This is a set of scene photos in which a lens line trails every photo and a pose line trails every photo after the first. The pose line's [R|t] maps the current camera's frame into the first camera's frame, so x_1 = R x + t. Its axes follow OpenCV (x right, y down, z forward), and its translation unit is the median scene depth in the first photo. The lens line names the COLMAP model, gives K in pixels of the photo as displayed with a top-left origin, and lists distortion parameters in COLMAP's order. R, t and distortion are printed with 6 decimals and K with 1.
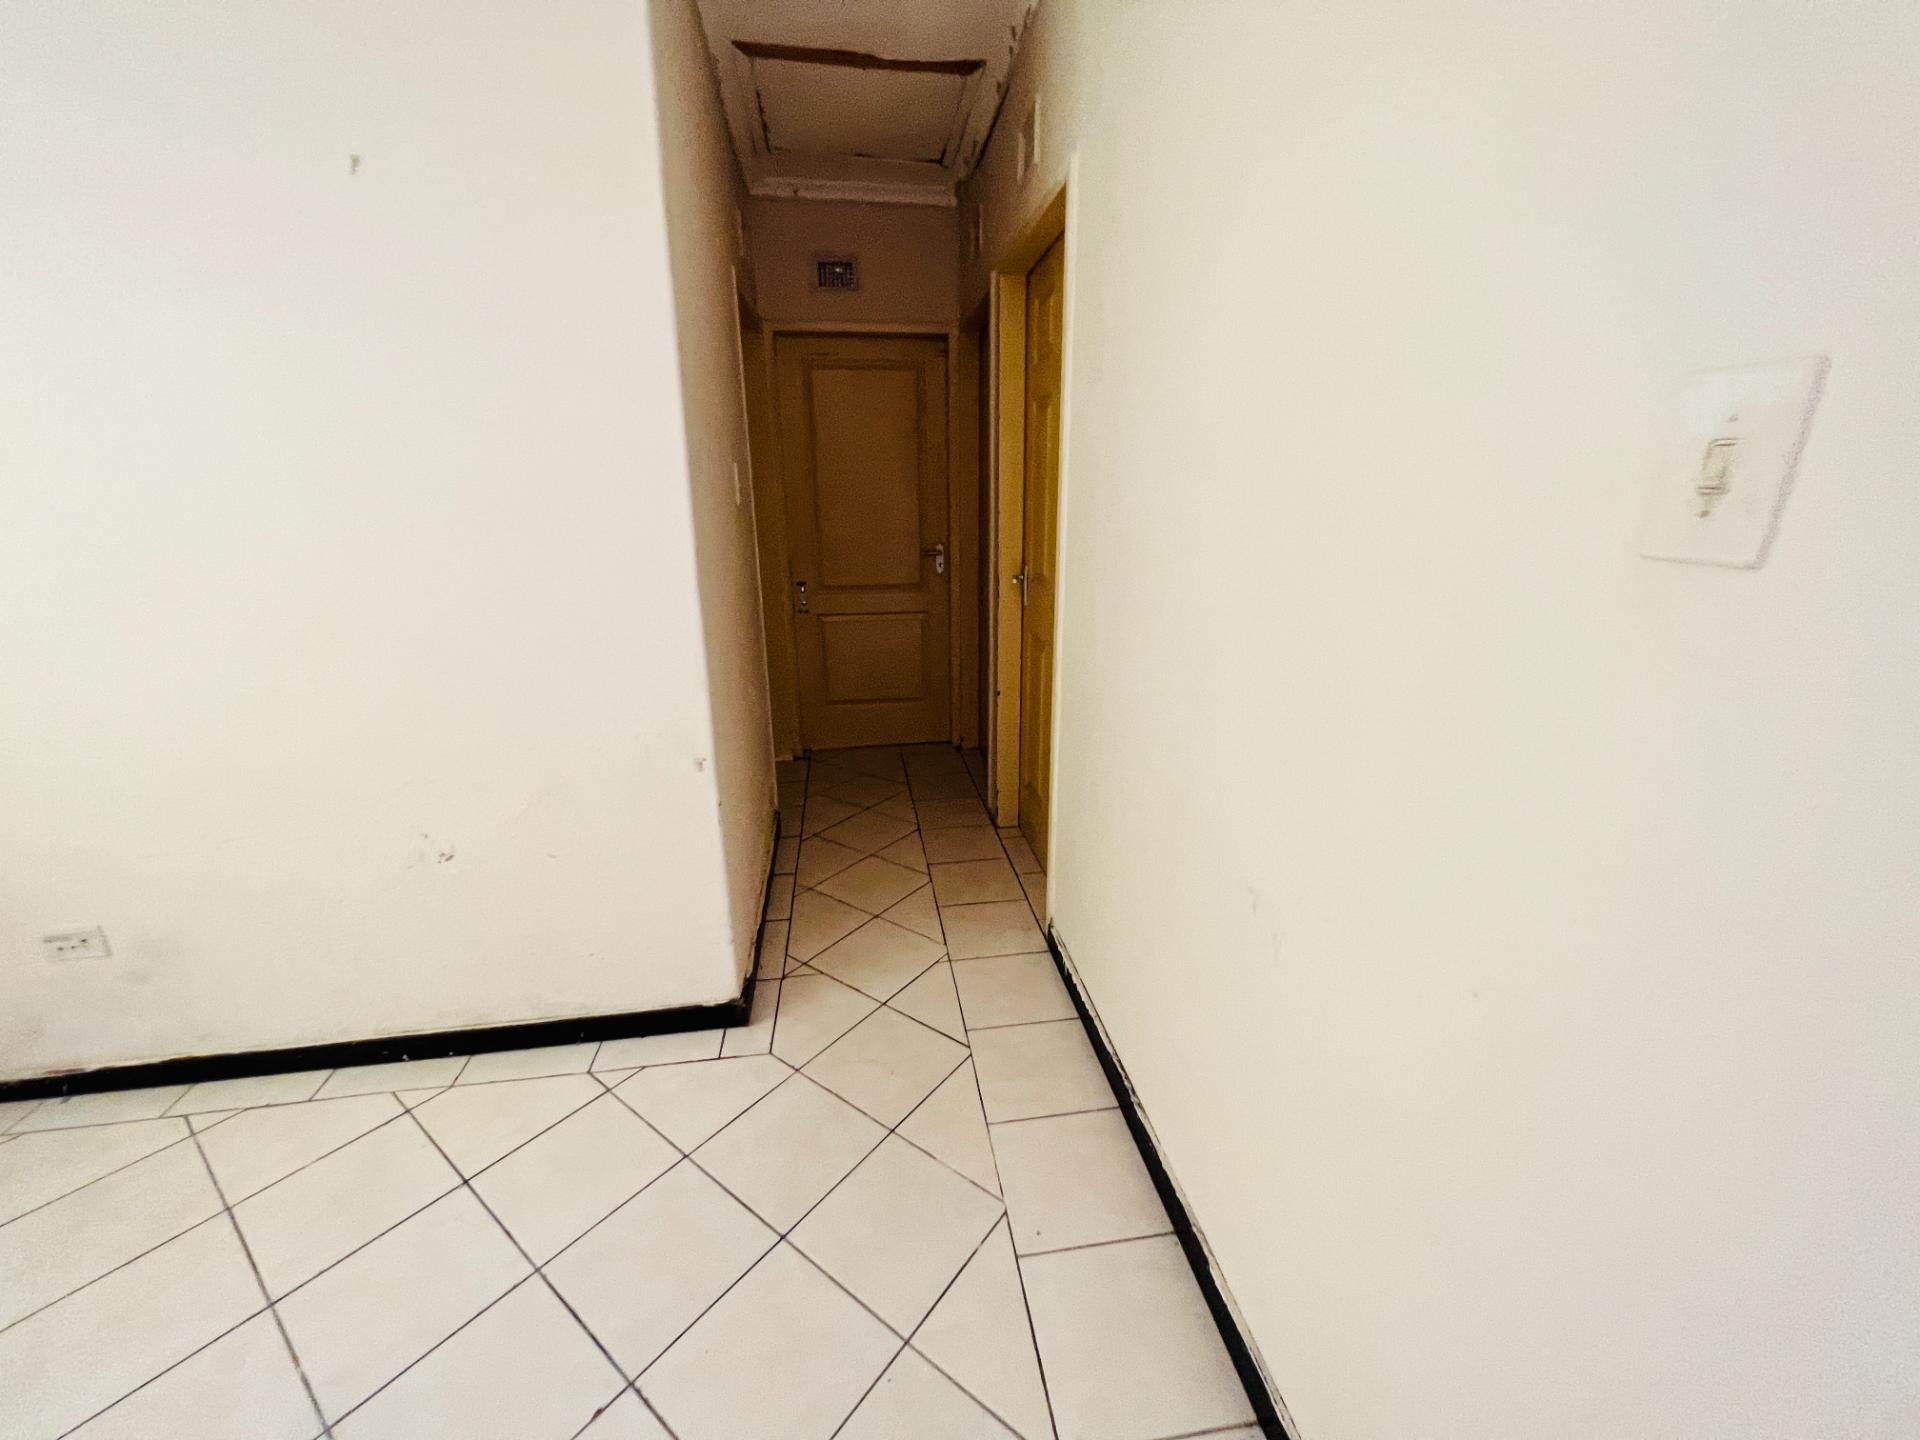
lens RADIAL K [[768.9, 0, 957.9], [0, 768.9, 716.3], [0, 0, 1]] dist [-0.002216, 0.000683]
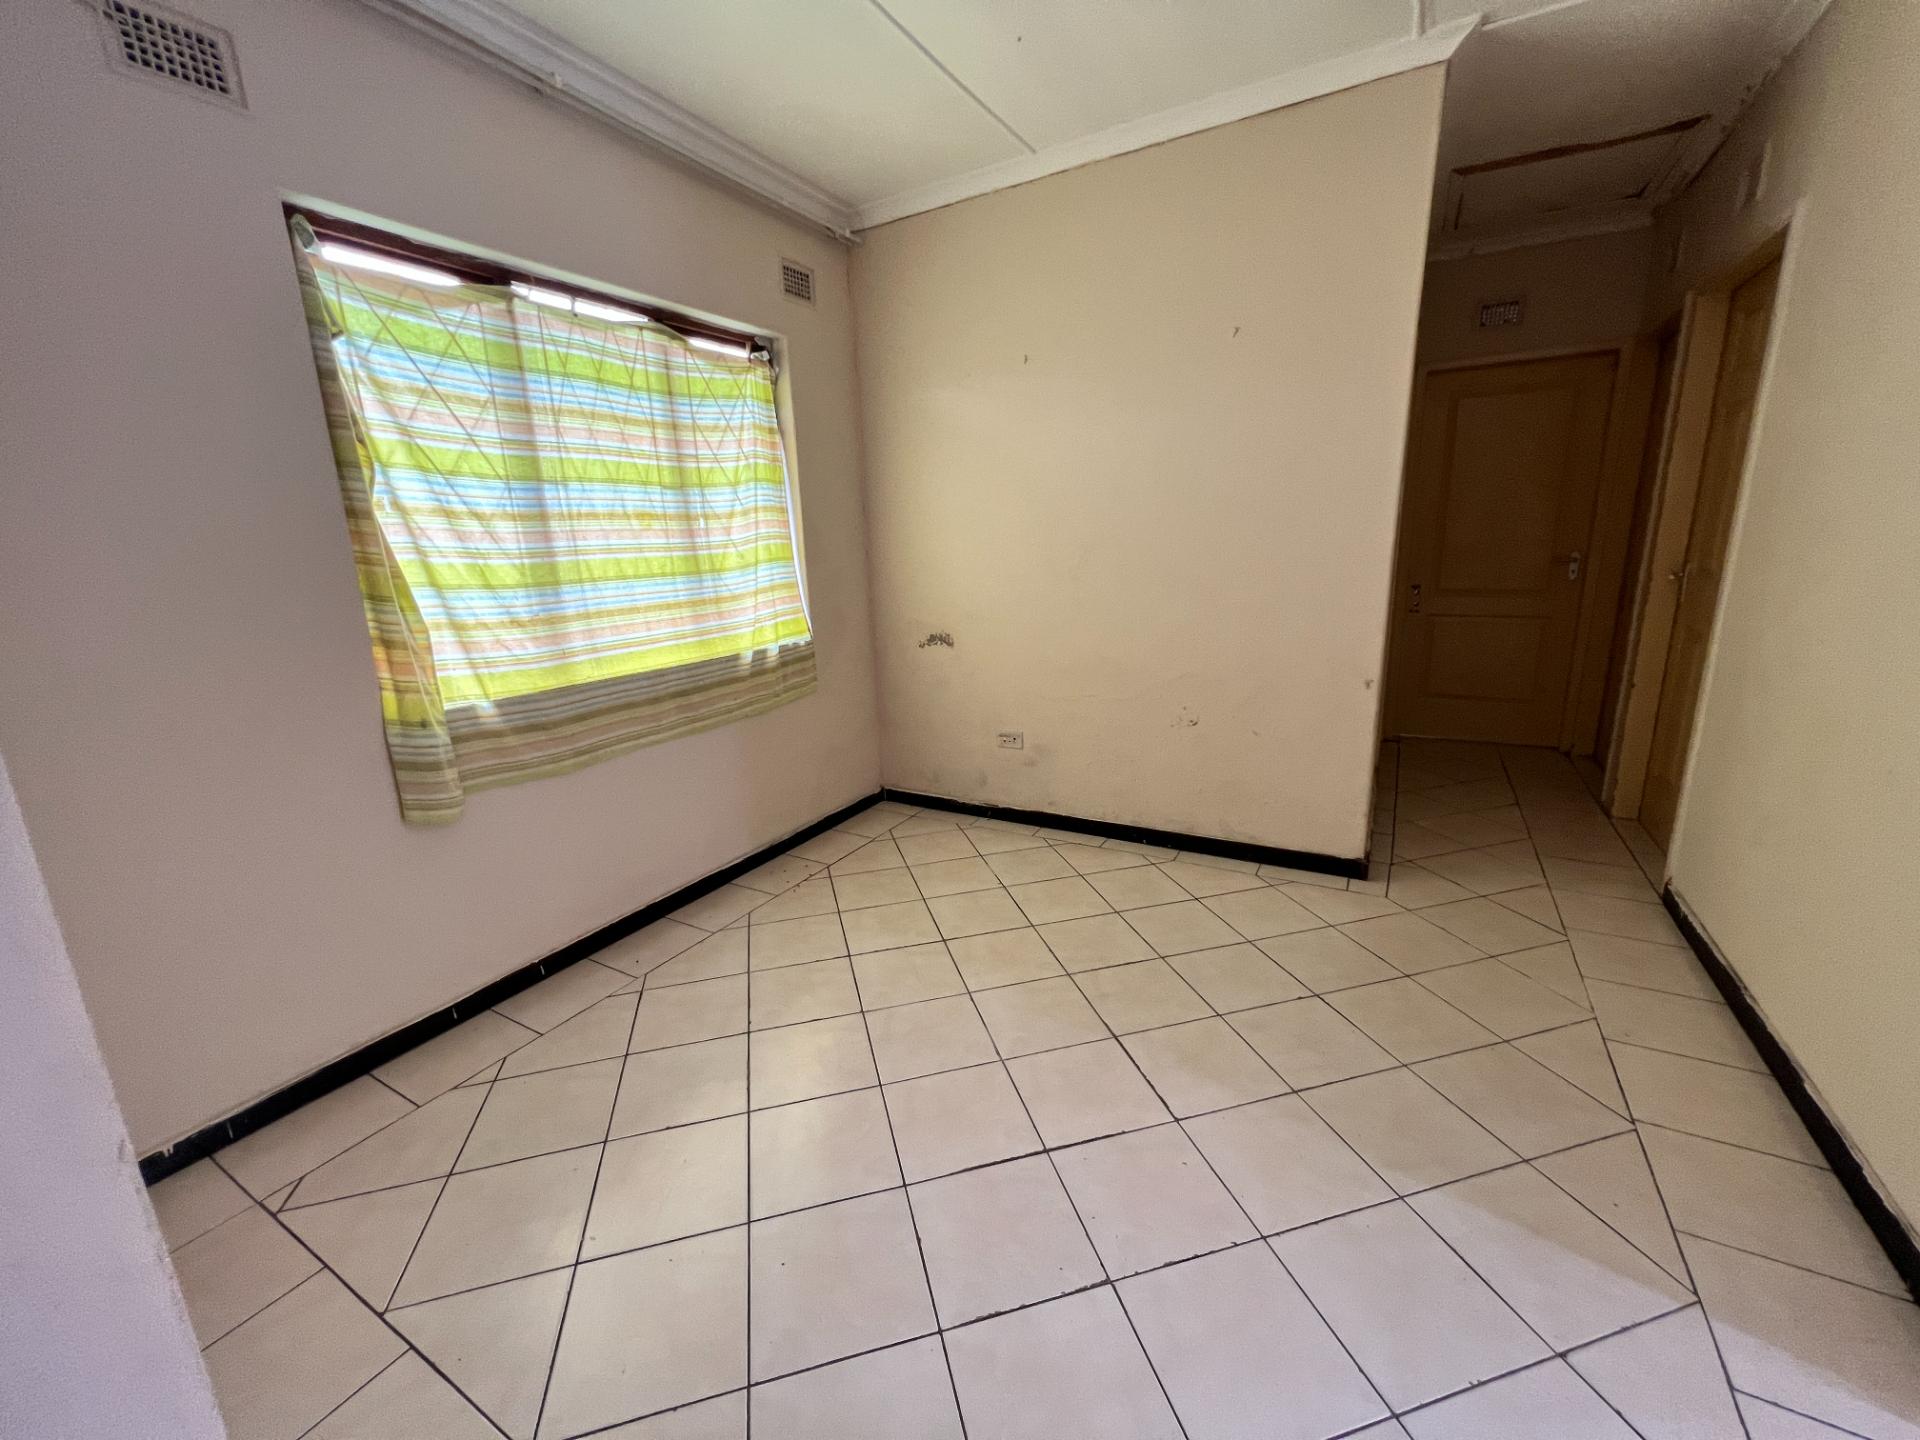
lens RADIAL K [[768.9, 0, 957.9], [0, 768.9, 716.3], [0, 0, 1]] dist [-0.002216, 0.000683]
pose [[0.787160, 0.123415, -0.604275, -0.042127], [-0.146326, 0.989171, 0.011412, 0.163090], [0.599139, 0.079438, 0.796694, -0.469767]]
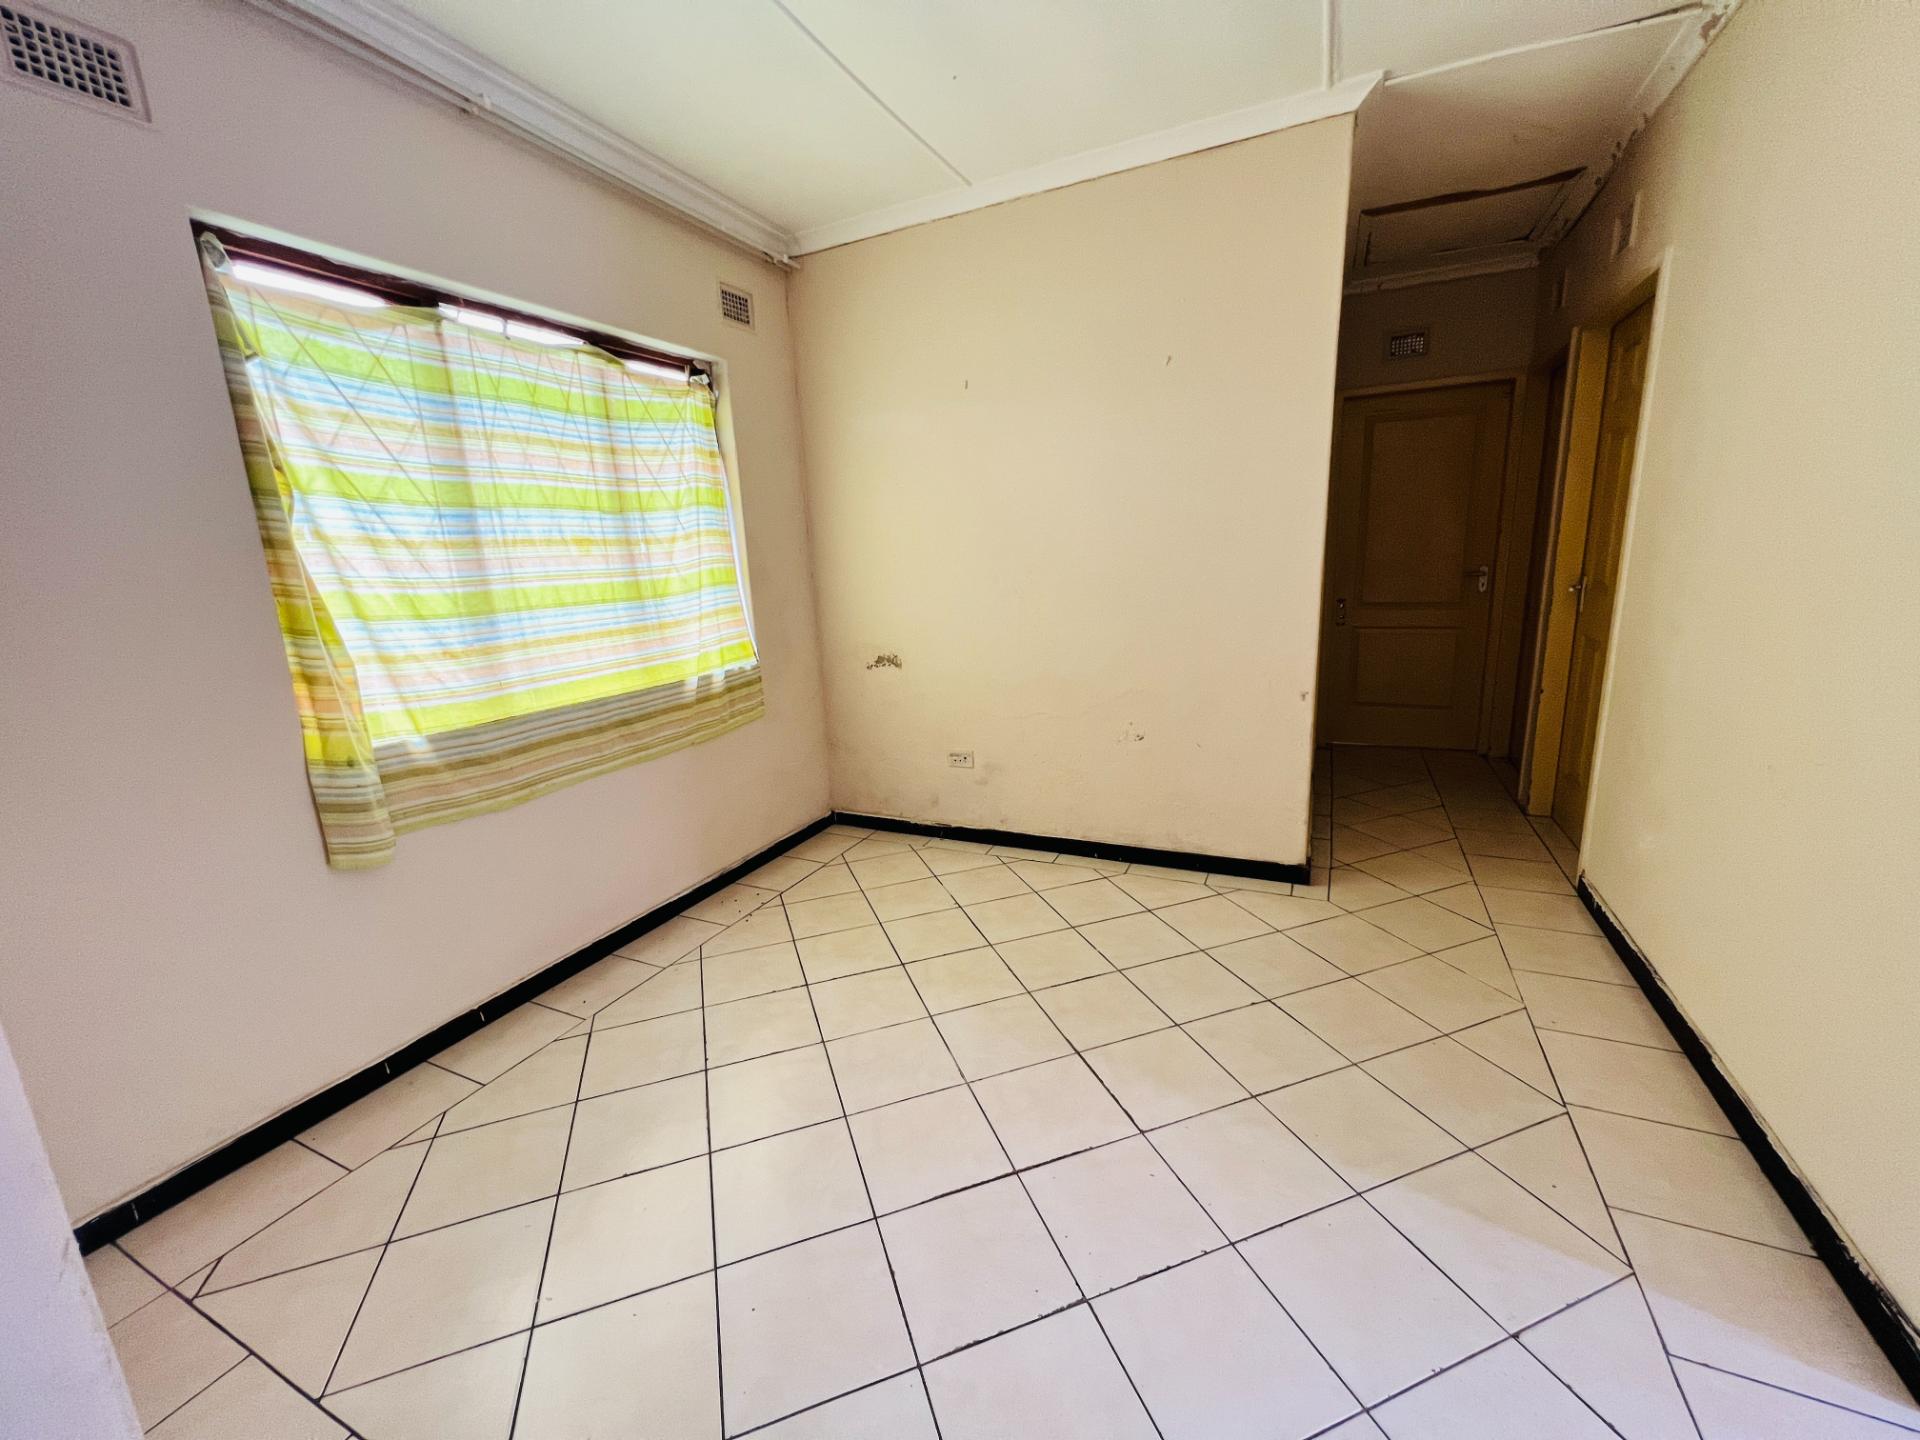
lens RADIAL K [[768.9, 0, 957.9], [0, 768.9, 716.3], [0, 0, 1]] dist [-0.002216, 0.000683]
pose [[0.833121, 0.088778, -0.545920, -0.051240], [-0.119508, 0.992612, -0.020960, 0.159764], [0.540026, 0.082704, 0.837575, -0.481164]]
